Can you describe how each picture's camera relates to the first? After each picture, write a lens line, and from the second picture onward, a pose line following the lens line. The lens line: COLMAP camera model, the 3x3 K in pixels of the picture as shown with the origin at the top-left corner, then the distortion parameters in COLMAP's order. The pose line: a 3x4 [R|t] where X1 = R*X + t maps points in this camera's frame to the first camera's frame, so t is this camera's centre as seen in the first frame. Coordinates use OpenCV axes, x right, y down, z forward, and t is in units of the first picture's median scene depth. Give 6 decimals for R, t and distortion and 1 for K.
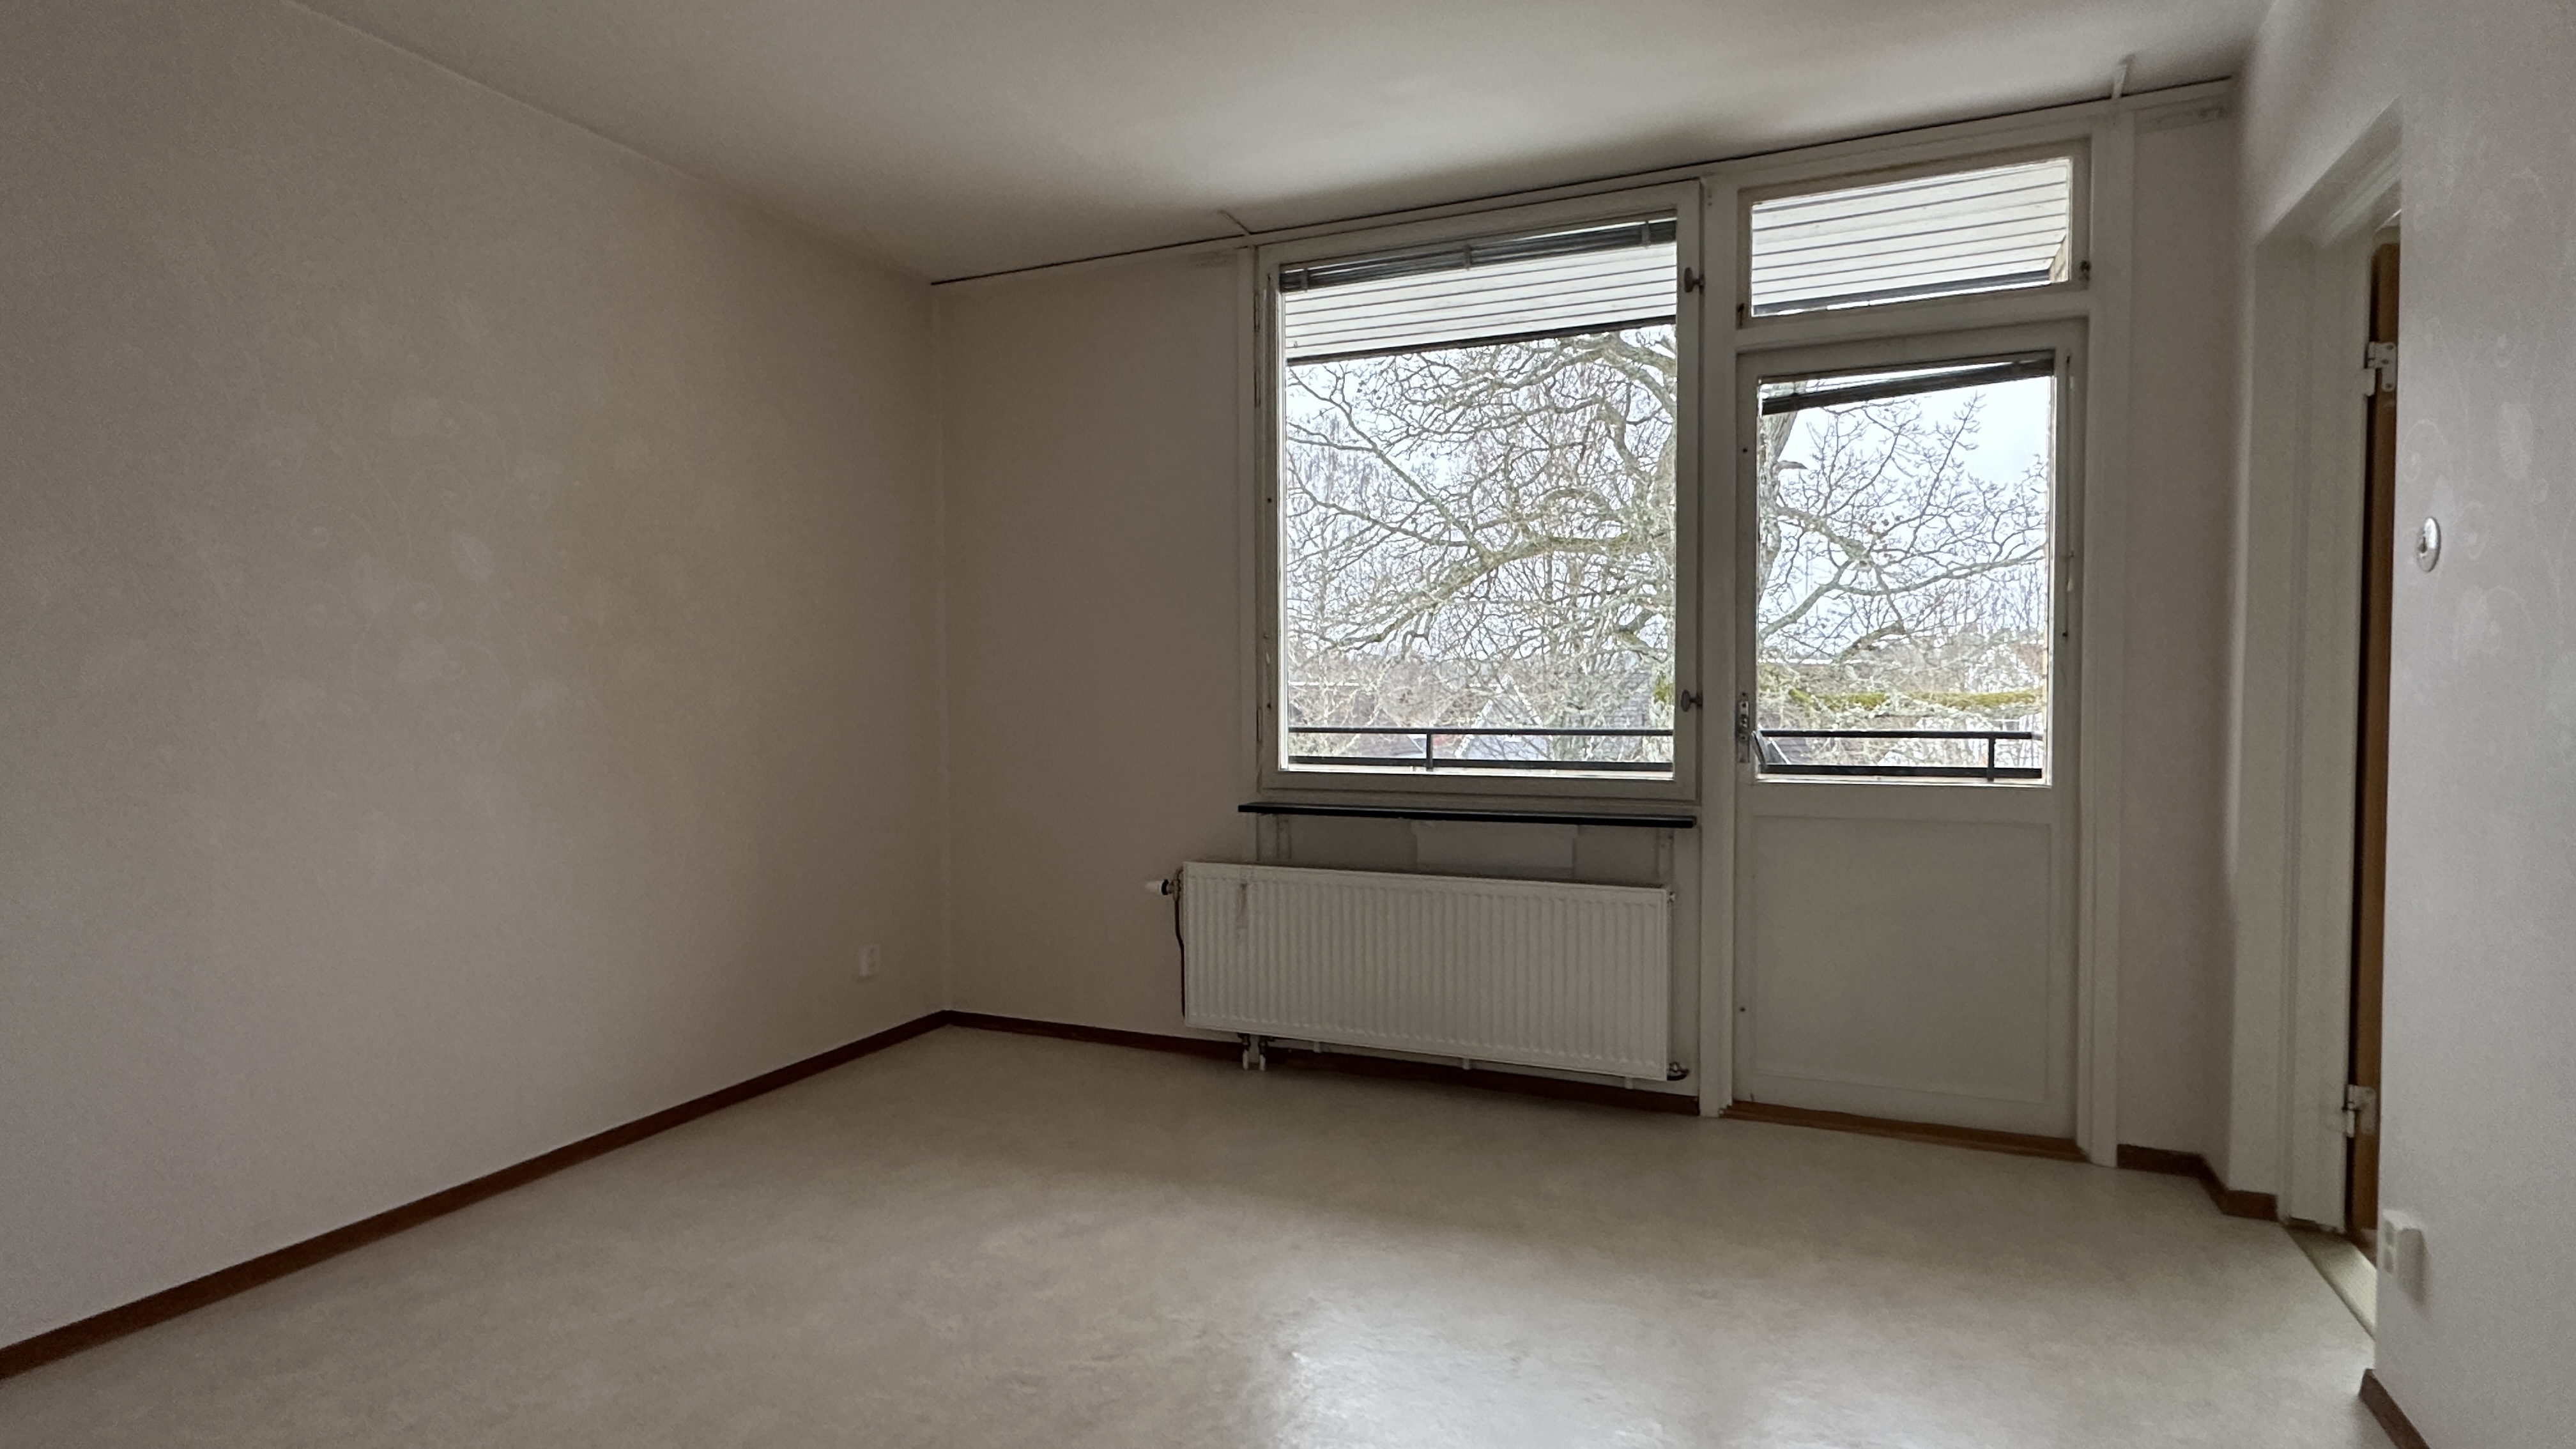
lens RADIAL K [[1276.0, 0, 1296.2], [0, 1276.0, 722.9], [0, 0, 1]] dist [-0.003839, -0.000451]
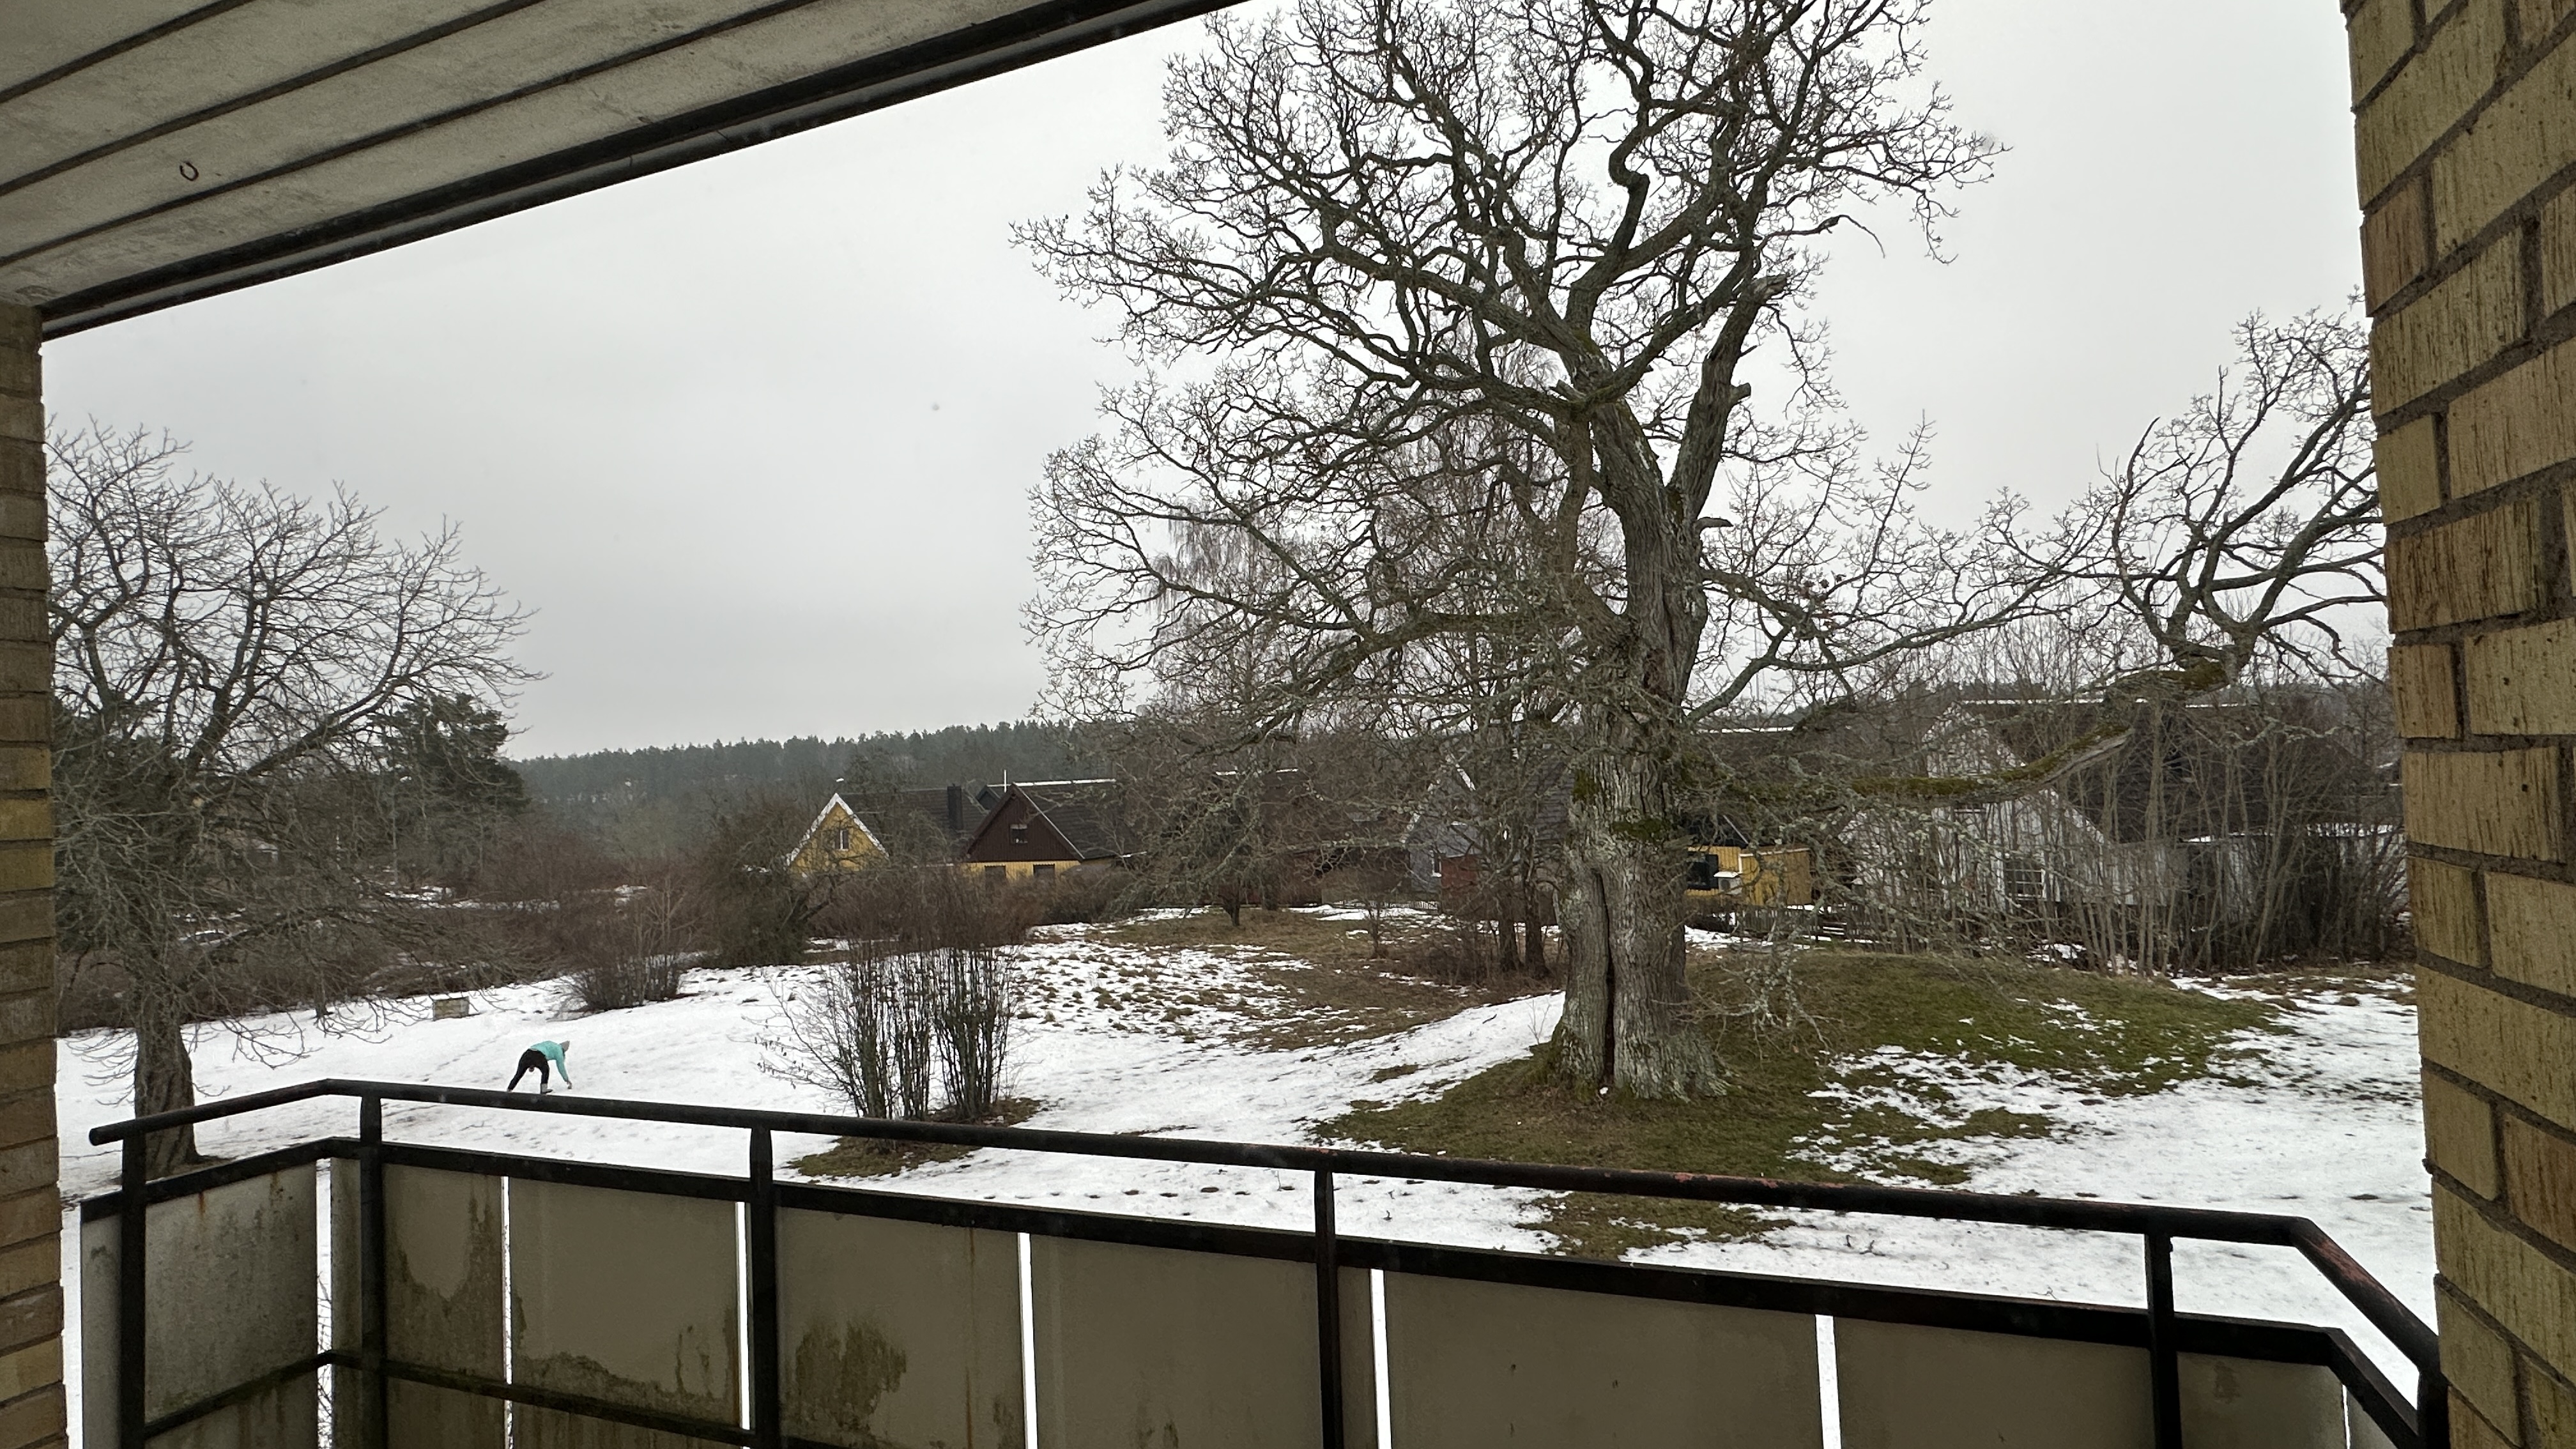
lens RADIAL K [[1276.0, 0, 1292.0], [0, 1276.0, 716.0], [0, 0, 1]] dist [-0.003839, -0.000451]
pose [[0.998802, -0.040090, 0.028071, 0.080006], [0.041915, 0.996821, -0.067756, -0.026411], [-0.025265, 0.068852, 0.997307, 0.167919]]
